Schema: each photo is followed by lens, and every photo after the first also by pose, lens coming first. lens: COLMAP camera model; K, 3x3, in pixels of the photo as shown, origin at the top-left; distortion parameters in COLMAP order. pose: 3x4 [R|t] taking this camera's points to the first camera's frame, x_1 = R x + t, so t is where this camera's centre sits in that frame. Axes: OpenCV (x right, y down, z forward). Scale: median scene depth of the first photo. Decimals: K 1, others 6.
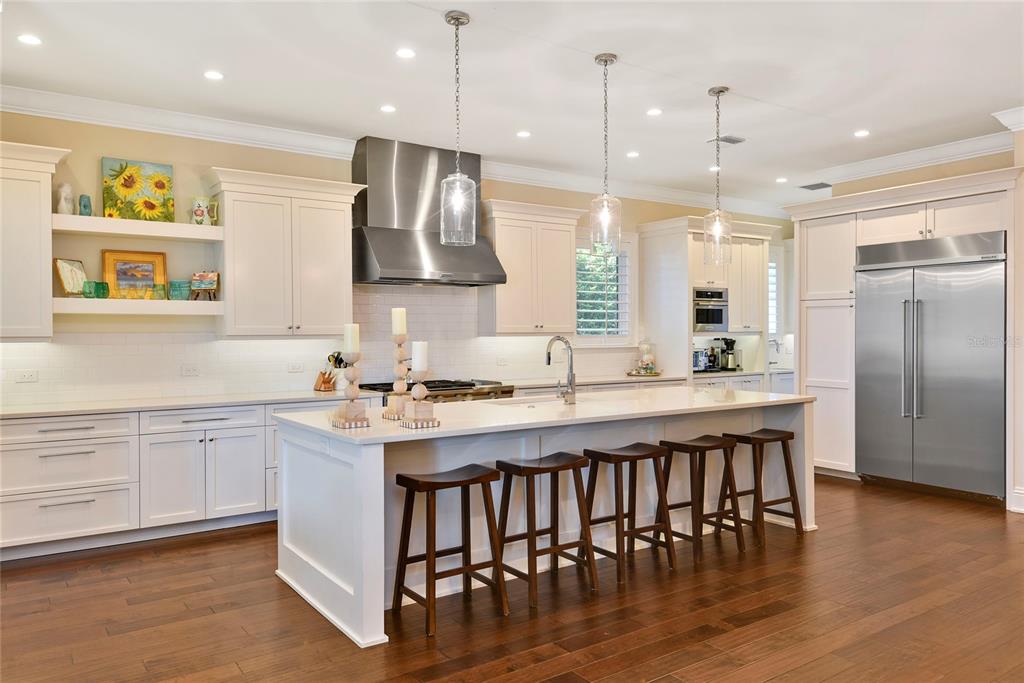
lens RADIAL K [[737.0, 0, 505.6], [0, 737.0, 344.2], [0, 0, 1]] dist [-0.005107, -0.001118]
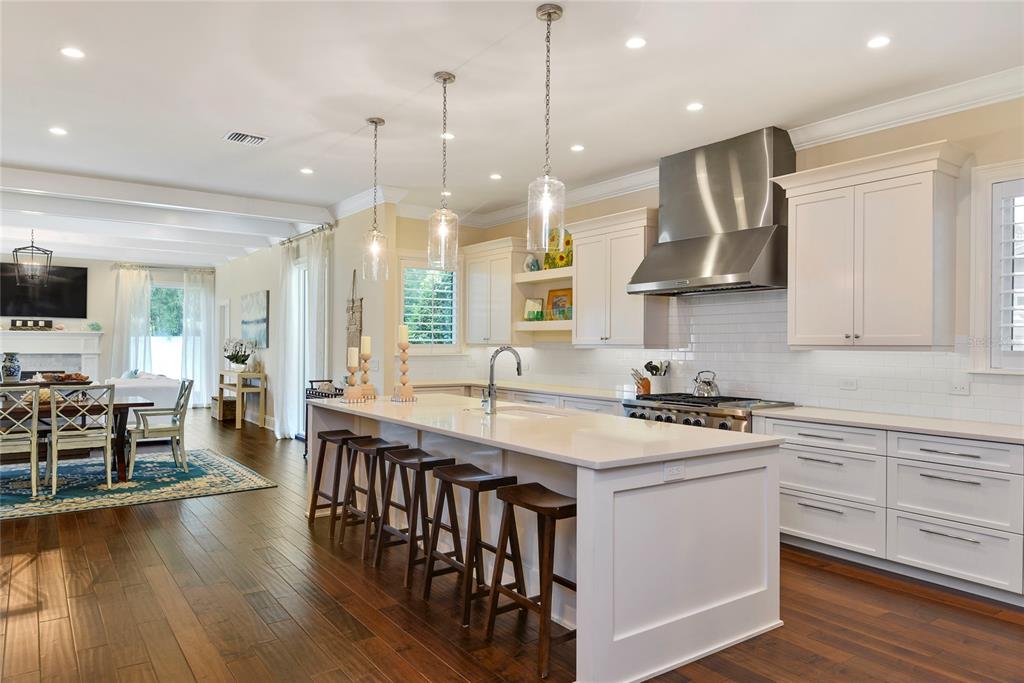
lens RADIAL K [[675.9, 0, 528.6], [0, 675.9, 343.1], [0, 0, 1]] dist [0.007556, -0.010246]
pose [[0.032985, 0.001973, -0.999454, 0.920904], [-0.016026, 0.999871, 0.001445, -0.015772], [0.999327, 0.015970, 0.033012, 0.914147]]
